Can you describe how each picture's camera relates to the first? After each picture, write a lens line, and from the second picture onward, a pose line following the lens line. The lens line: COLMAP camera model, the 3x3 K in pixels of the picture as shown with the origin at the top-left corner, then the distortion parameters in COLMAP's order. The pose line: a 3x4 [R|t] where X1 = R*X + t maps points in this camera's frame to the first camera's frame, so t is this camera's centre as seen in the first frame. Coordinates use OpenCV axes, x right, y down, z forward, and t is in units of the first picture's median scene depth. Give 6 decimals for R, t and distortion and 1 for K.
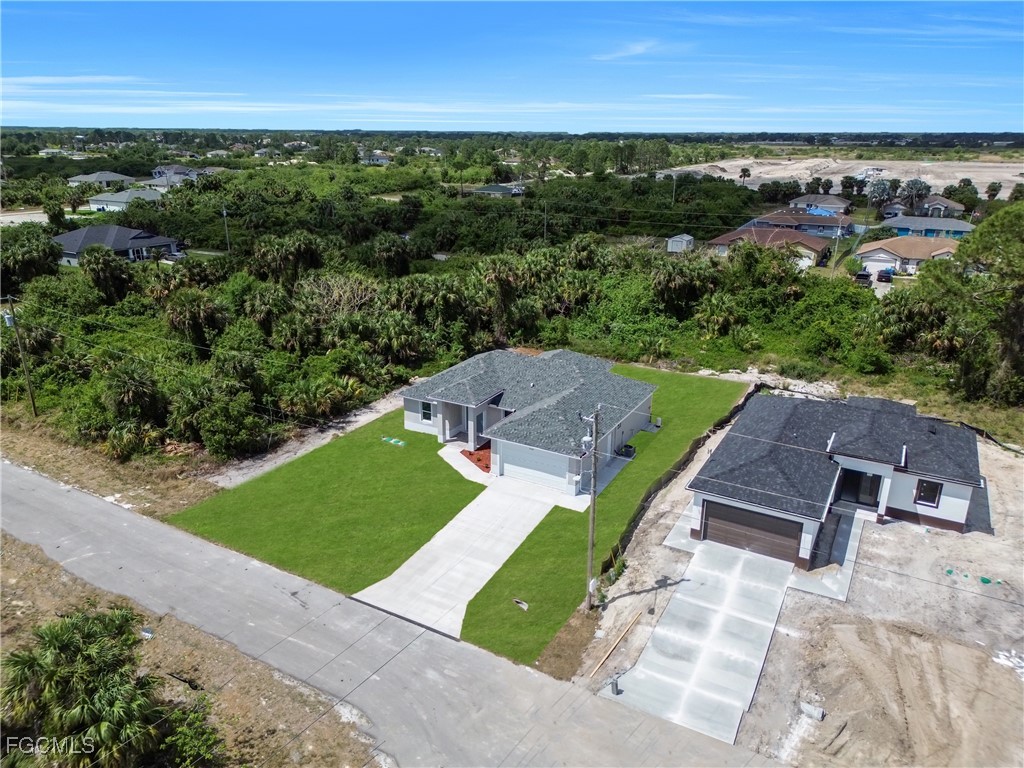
lens RADIAL K [[712.7, 0, 512.0], [0, 712.7, 384.0], [0, 0, 1]] dist [0.056042, -0.049729]
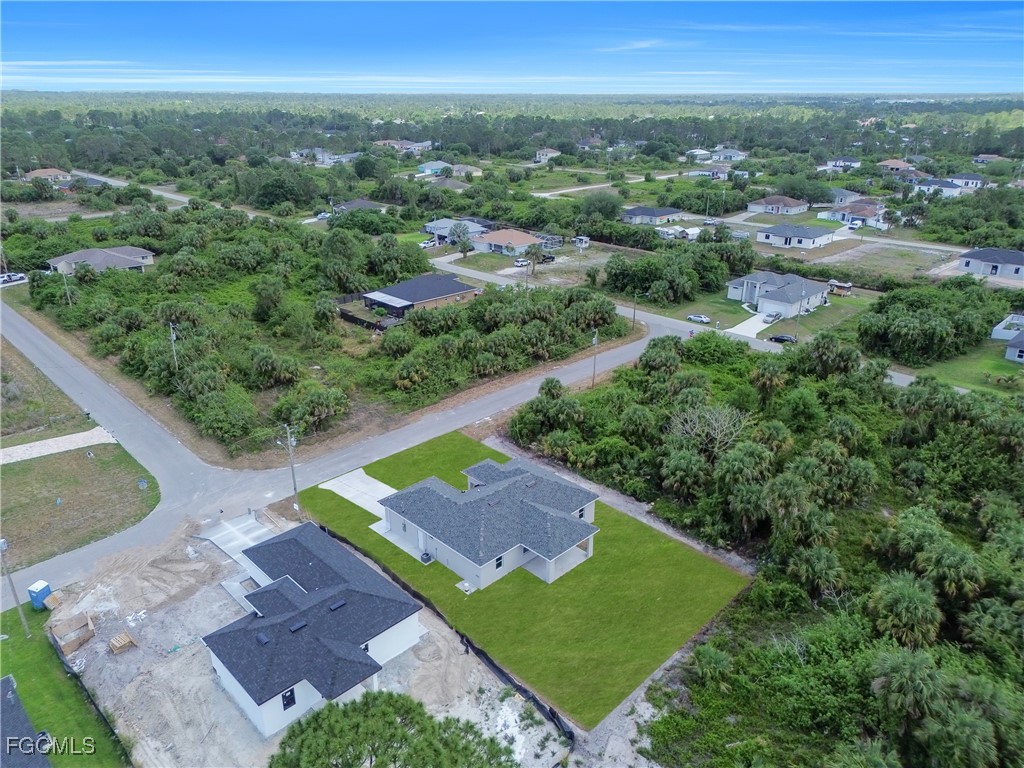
lens RADIAL K [[712.7, 0, 512.0], [0, 712.7, 384.0], [0, 0, 1]] dist [0.056042, -0.049729]
pose [[-0.270024, 0.354062, -0.895392, 1.127628], [-0.321821, 0.843267, 0.430502, -0.756937], [0.907479, 0.404402, -0.113758, 1.096297]]
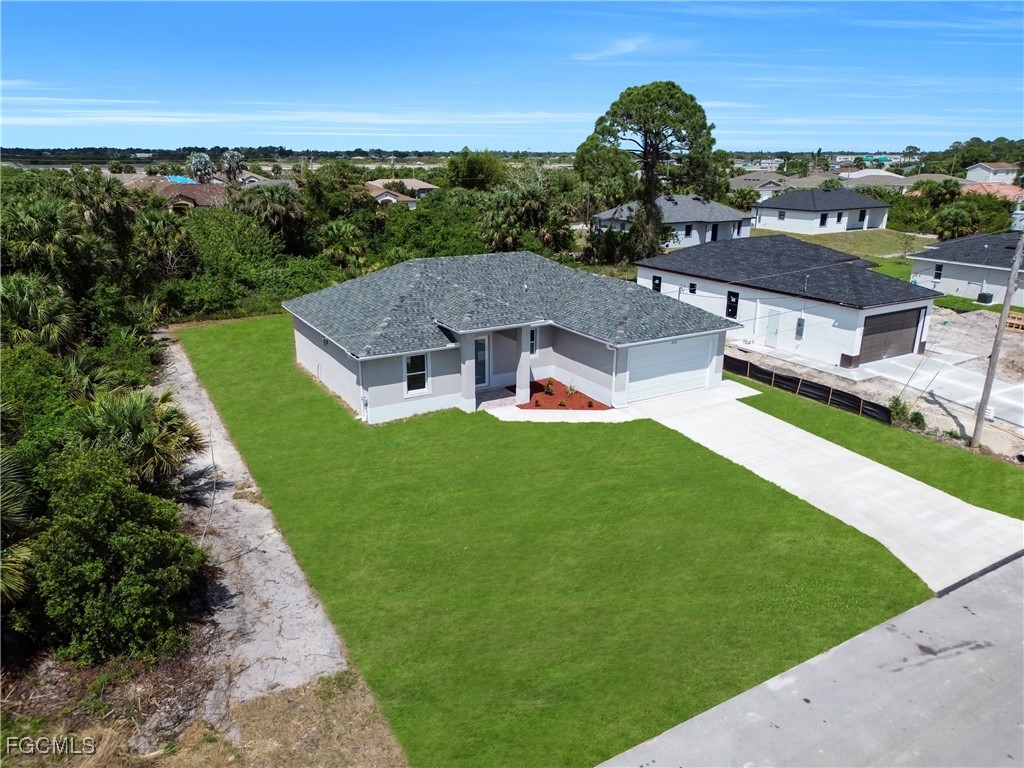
lens RADIAL K [[712.7, 0, 512.0], [0, 712.7, 384.0], [0, 0, 1]] dist [0.056042, -0.049729]
pose [[0.499631, -0.265299, 0.824612, -0.531235], [0.283601, 0.949580, 0.133671, -0.005207], [-0.818498, 0.167075, 0.549679, 0.641317]]
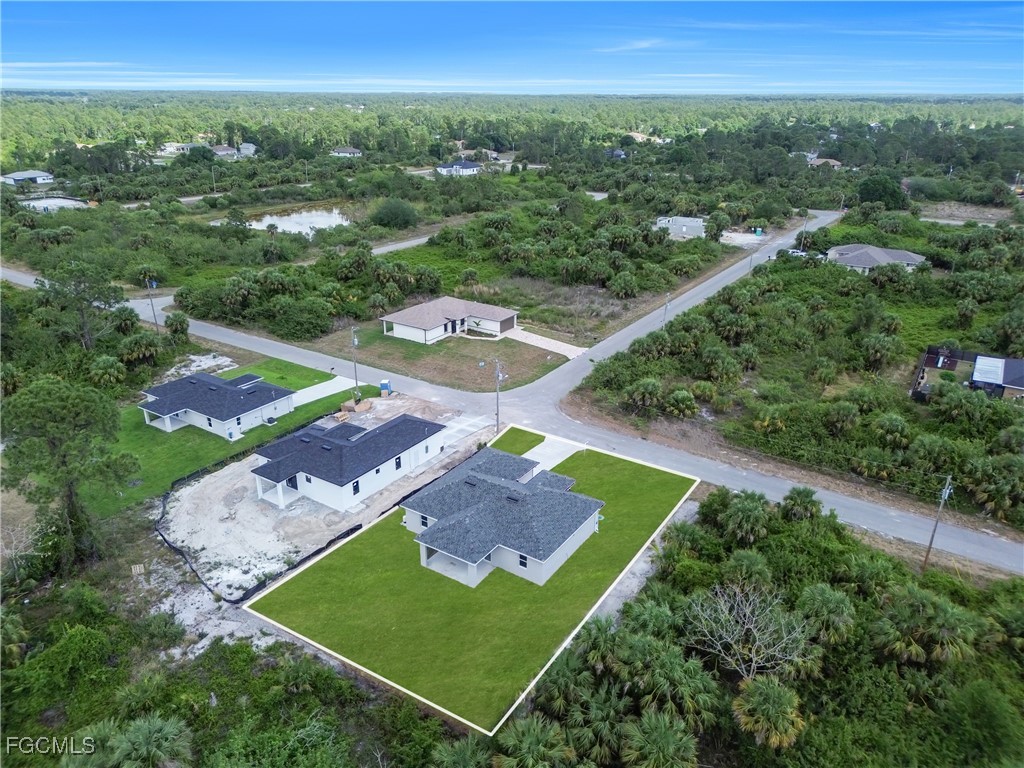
lens RADIAL K [[712.7, 0, 512.0], [0, 712.7, 384.0], [0, 0, 1]] dist [0.056042, -0.049729]
pose [[-0.997627, -0.038429, 0.057127, -0.058170], [0.008837, 0.751404, 0.659783, -1.030208], [-0.068280, 0.658722, -0.749281, 1.861886]]
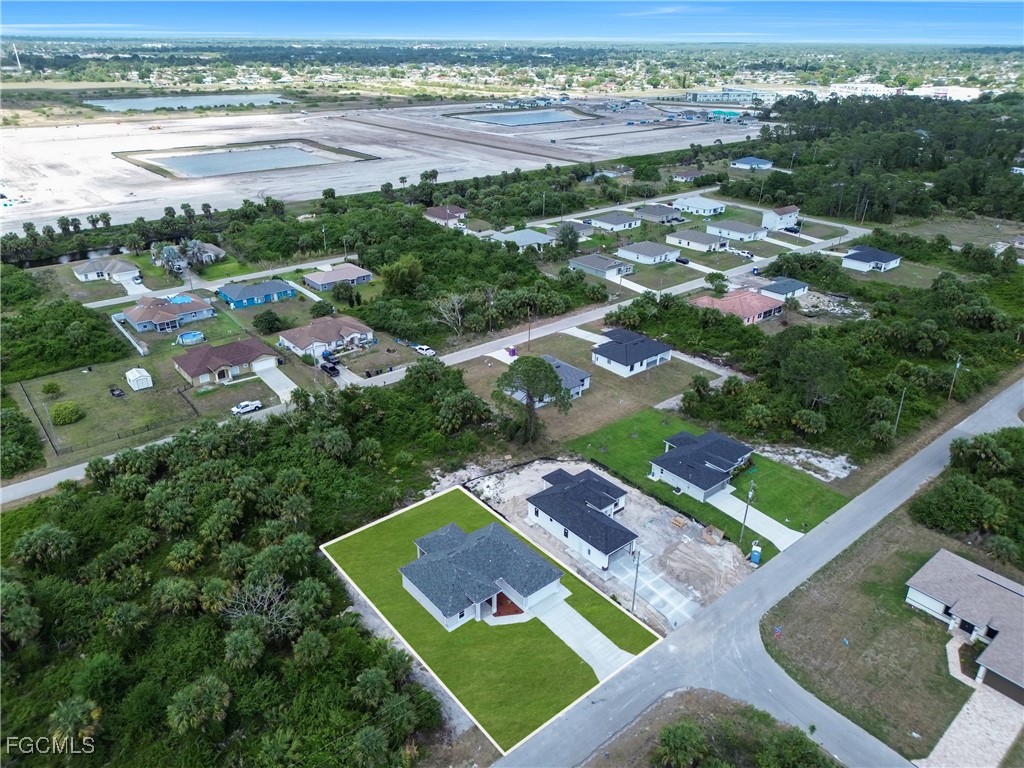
lens RADIAL K [[712.7, 0, 512.0], [0, 712.7, 384.0], [0, 0, 1]] dist [0.056042, -0.049729]
pose [[0.352477, -0.409175, 0.841627, -1.281467], [0.302539, 0.900876, 0.311276, -0.942897], [-0.885568, 0.144908, 0.441329, 0.064383]]
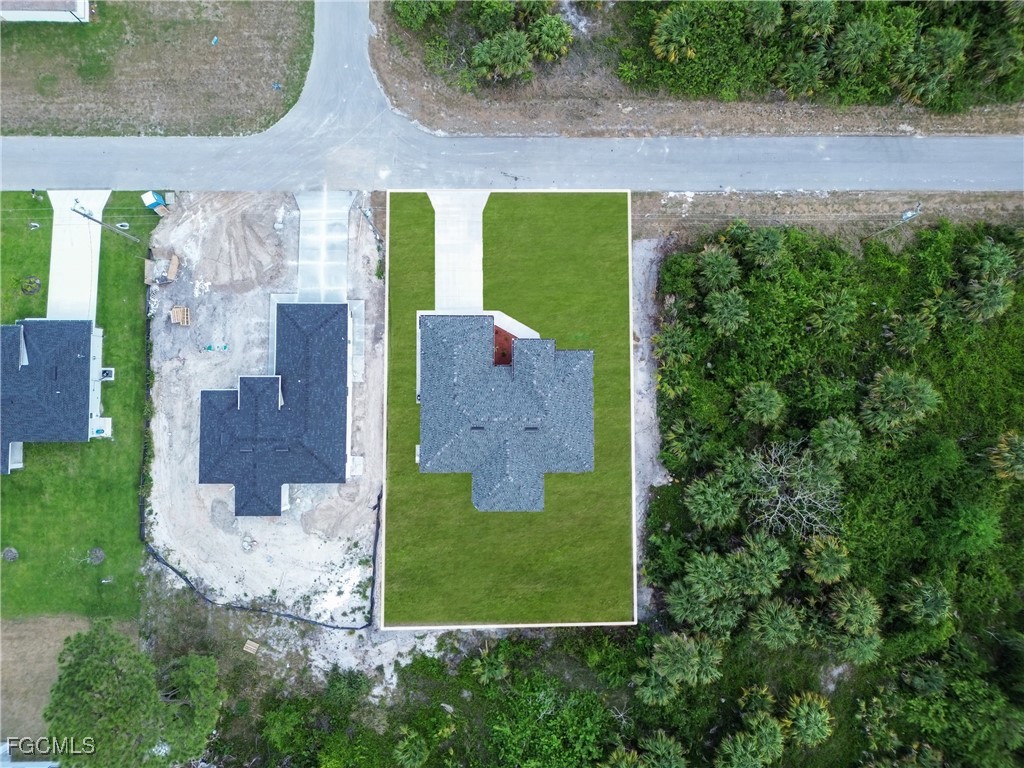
lens RADIAL K [[712.7, 0, 512.0], [0, 712.7, 384.0], [0, 0, 1]] dist [0.056042, -0.049729]
pose [[-0.869503, 0.493119, -0.028272, 0.029651], [-0.165656, -0.237216, 0.957229, -1.202091], [0.465321, 0.836996, 0.287948, 0.616875]]
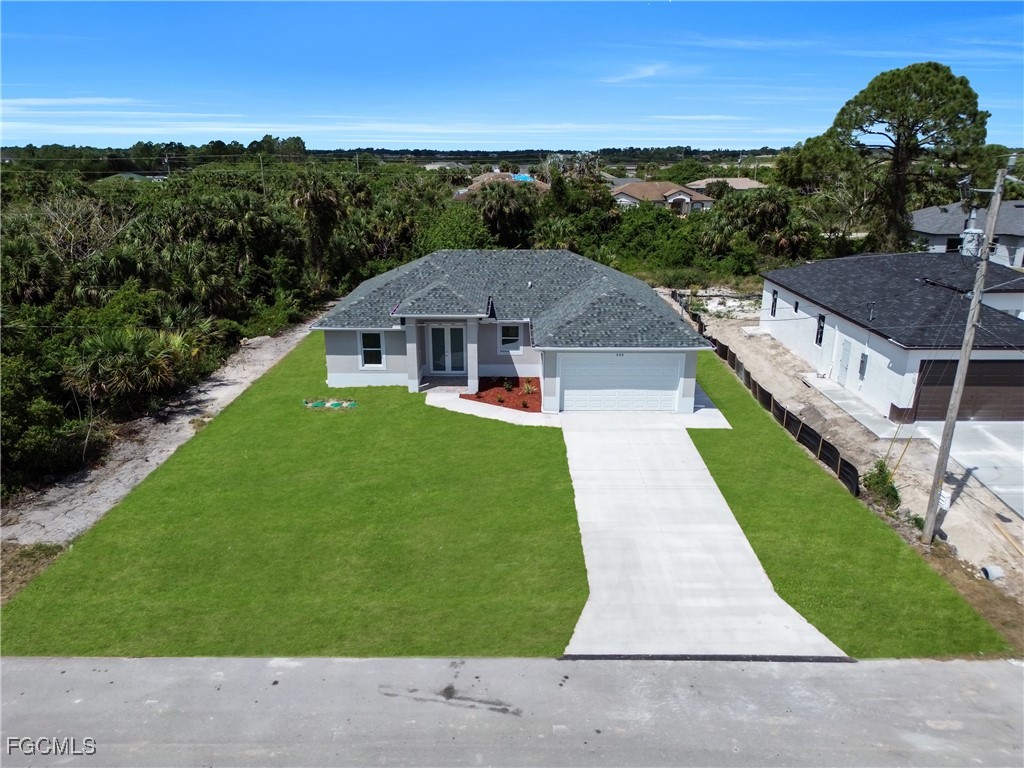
lens RADIAL K [[712.7, 0, 512.0], [0, 712.7, 384.0], [0, 0, 1]] dist [0.056042, -0.049729]
pose [[0.869459, -0.153935, 0.469410, -0.304466], [0.164671, 0.986177, 0.018392, 0.076036], [-0.465752, 0.061307, 0.882789, 0.411076]]
